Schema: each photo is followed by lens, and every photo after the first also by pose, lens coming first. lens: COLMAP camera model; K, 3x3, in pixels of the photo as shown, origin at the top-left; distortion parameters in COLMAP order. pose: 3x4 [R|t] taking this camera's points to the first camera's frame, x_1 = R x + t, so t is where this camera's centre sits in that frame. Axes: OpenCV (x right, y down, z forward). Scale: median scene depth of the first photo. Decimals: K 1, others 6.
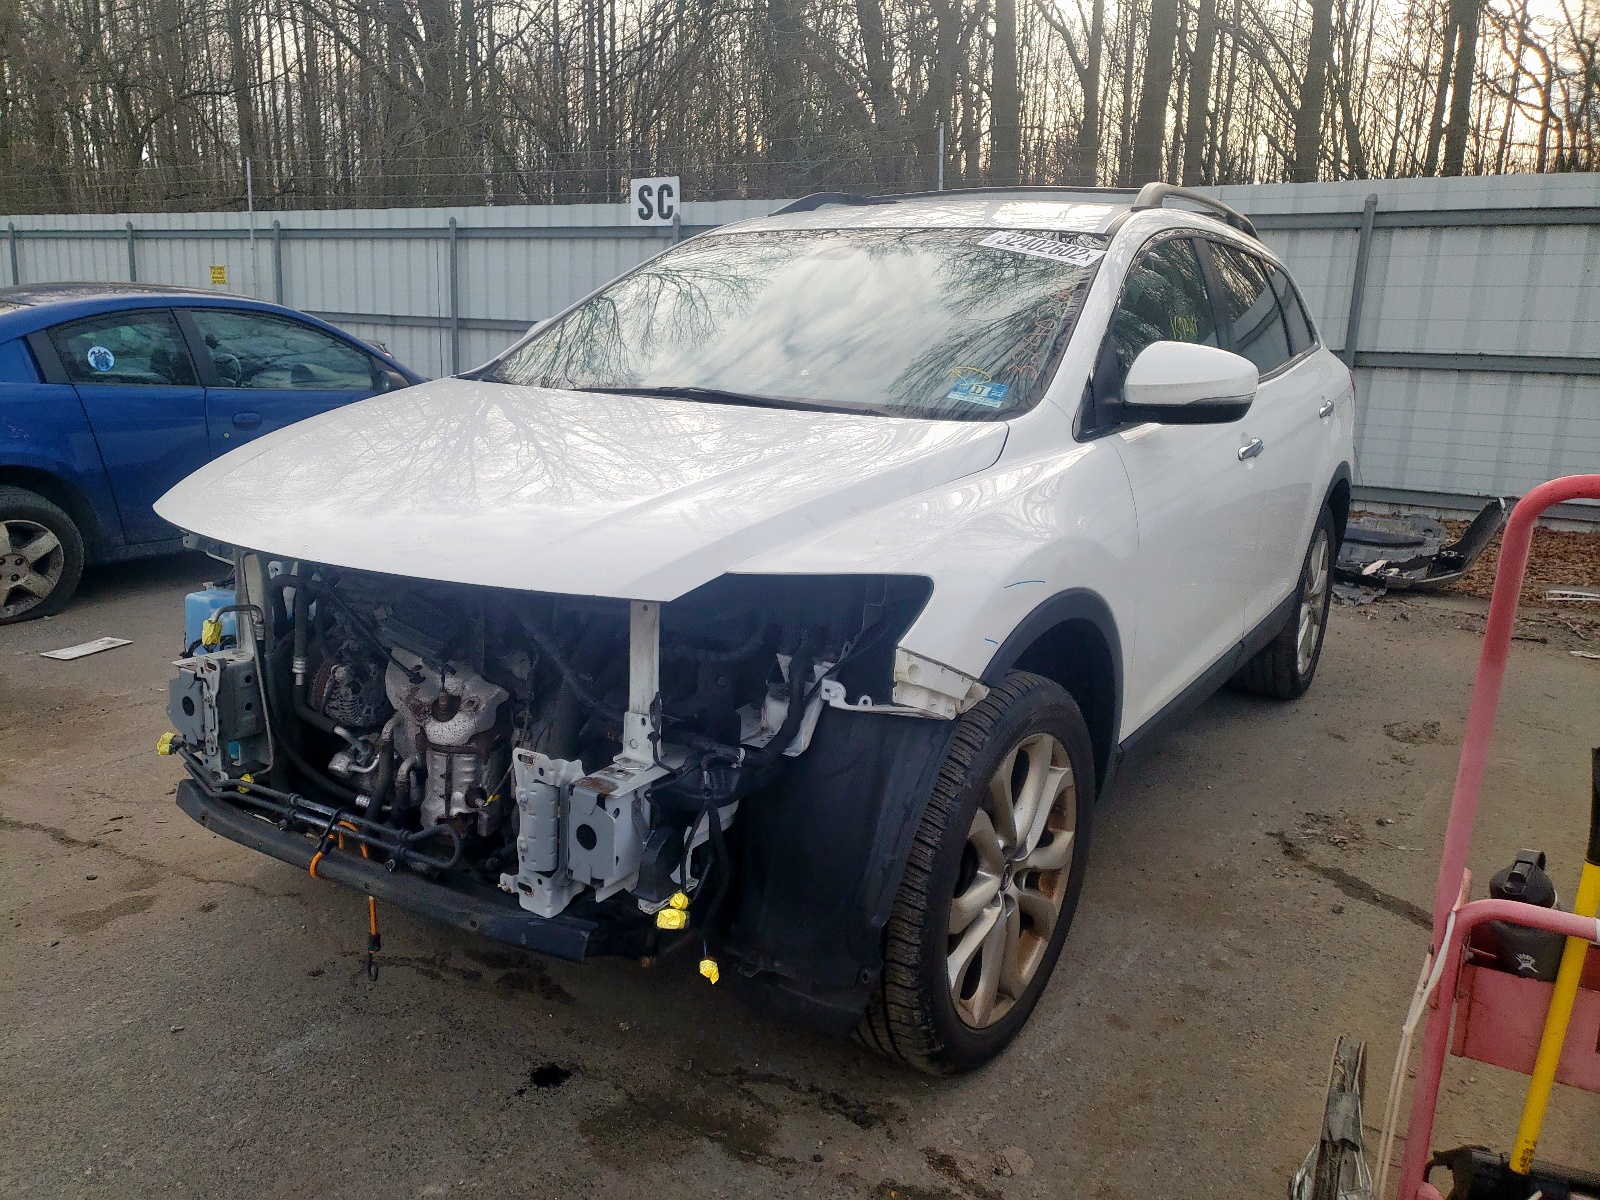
lens RADIAL K [[1203.6, 0, 800.0], [0, 1203.6, 600.0], [0, 0, 1]] dist [0.030364, 0.000242]
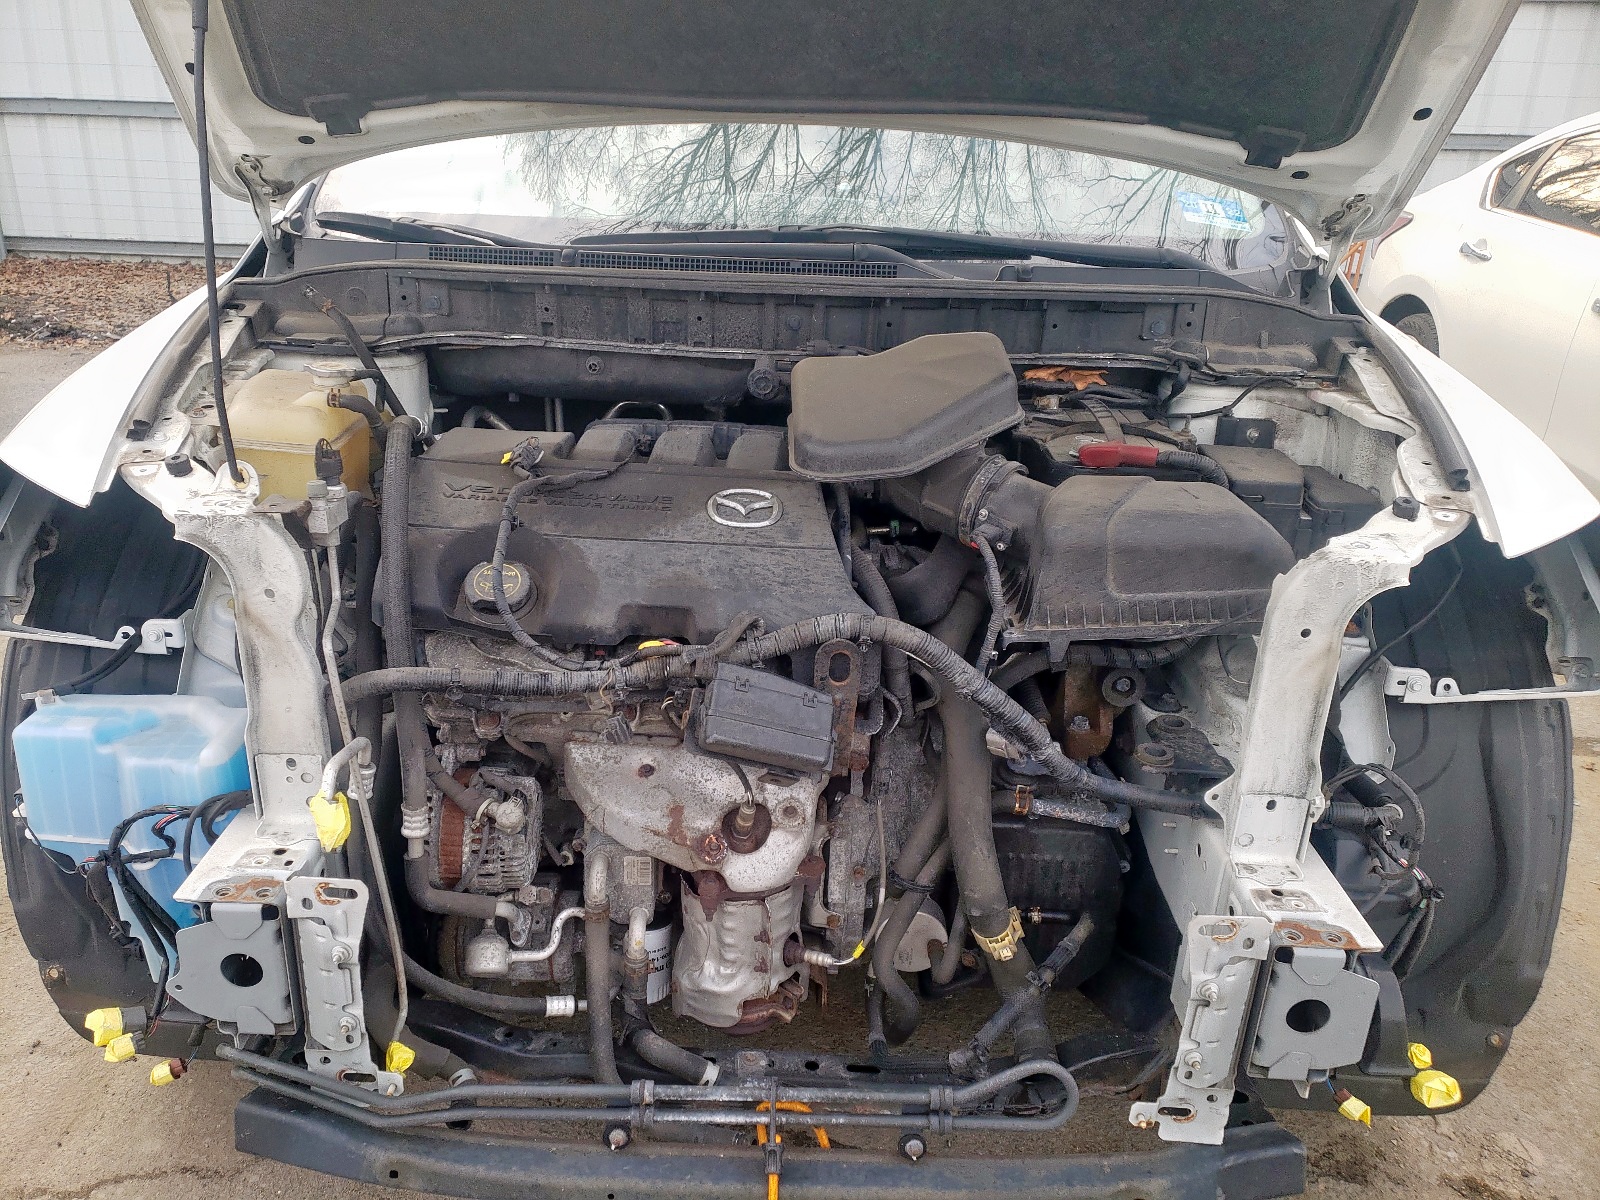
lens RADIAL K [[1203.6, 0, 800.0], [0, 1203.6, 600.0], [0, 0, 1]] dist [0.030364, 0.000242]
pose [[0.856303, -0.201637, 0.475487, -0.509082], [0.111837, 0.971189, 0.210440, -0.135013], [-0.504221, -0.127023, 0.854182, 0.481669]]
